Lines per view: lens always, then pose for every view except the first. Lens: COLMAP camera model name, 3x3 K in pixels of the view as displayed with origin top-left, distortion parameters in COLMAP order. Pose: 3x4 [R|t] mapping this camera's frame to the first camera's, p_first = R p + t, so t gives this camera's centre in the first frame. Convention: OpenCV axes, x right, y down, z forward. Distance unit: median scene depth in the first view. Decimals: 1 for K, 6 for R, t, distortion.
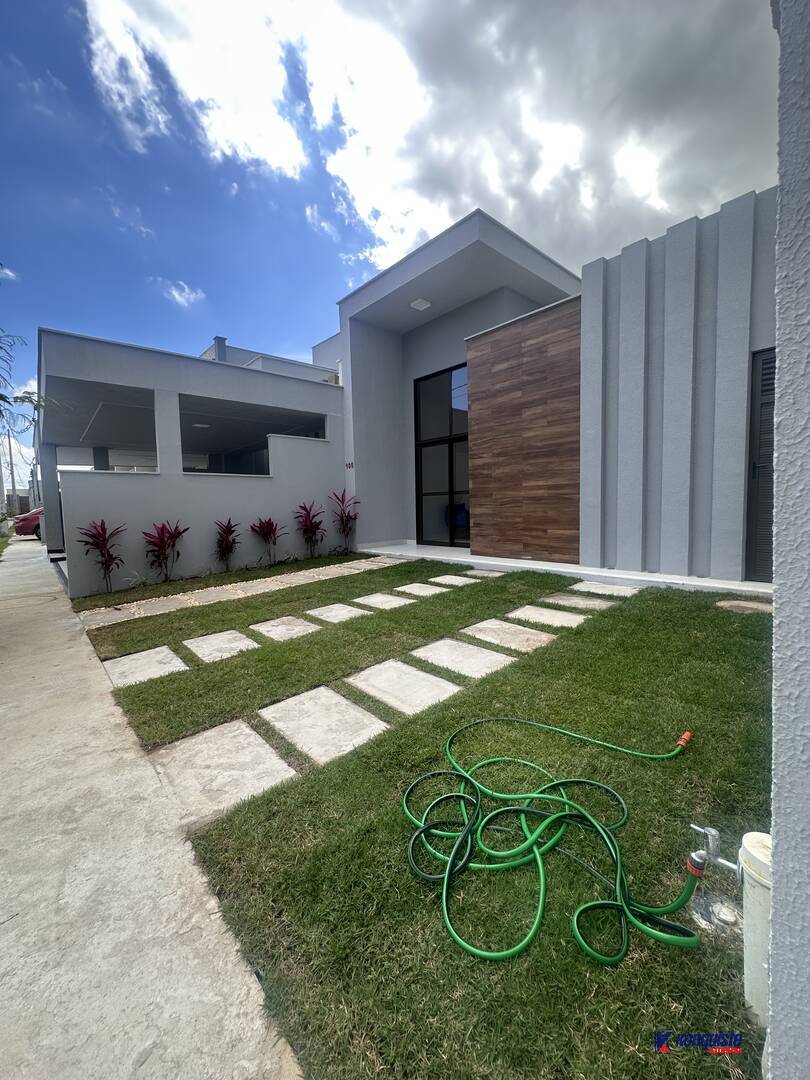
lens RADIAL K [[431.0, 0, 405.0], [0, 431.0, 540.0], [0, 0, 1]] dist [-0.002154, -0.000035]
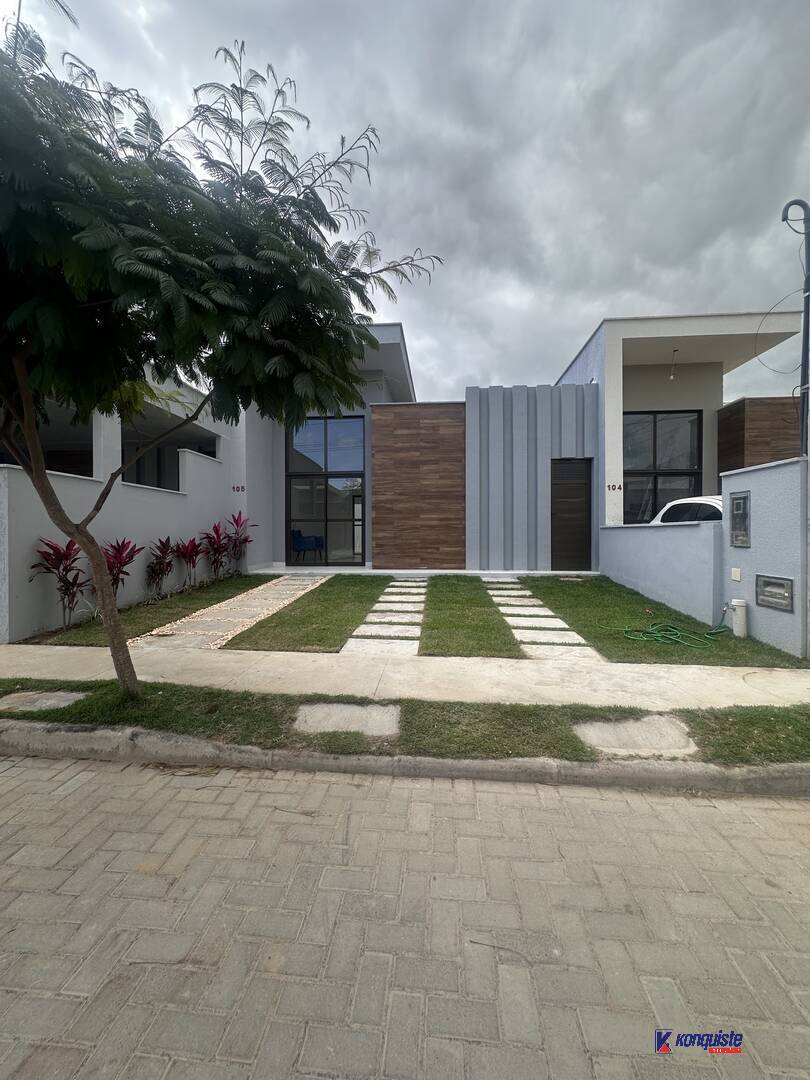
lens RADIAL K [[431.0, 0, 405.0], [0, 431.0, 540.0], [0, 0, 1]] dist [-0.002154, -0.000035]
pose [[0.721534, 0.012696, 0.692263, -0.759657], [0.038622, 0.997537, -0.058550, 0.030718], [-0.691301, 0.068982, 0.719267, 0.014836]]
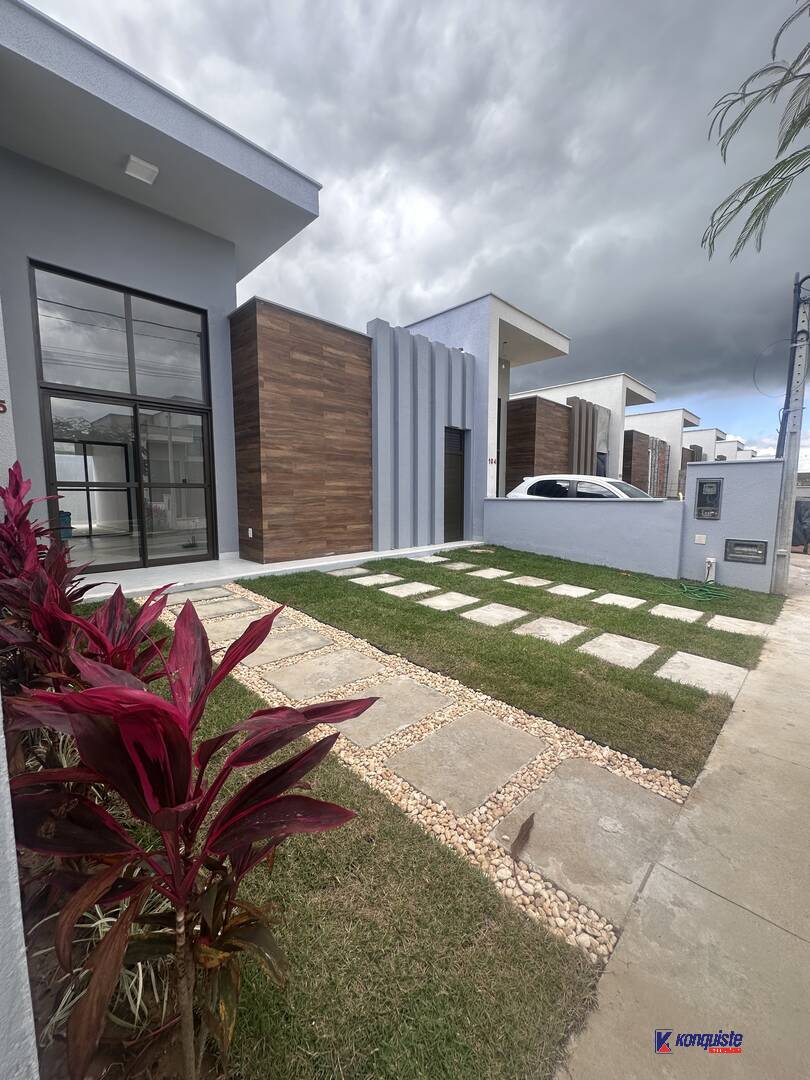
lens RADIAL K [[431.0, 0, 405.0], [0, 431.0, 540.0], [0, 0, 1]] dist [-0.002154, -0.000035]
pose [[-0.063765, -0.079044, 0.994830, -0.786575], [0.079211, 0.993312, 0.084001, -0.067866], [-0.994816, 0.084158, -0.057077, 0.892313]]
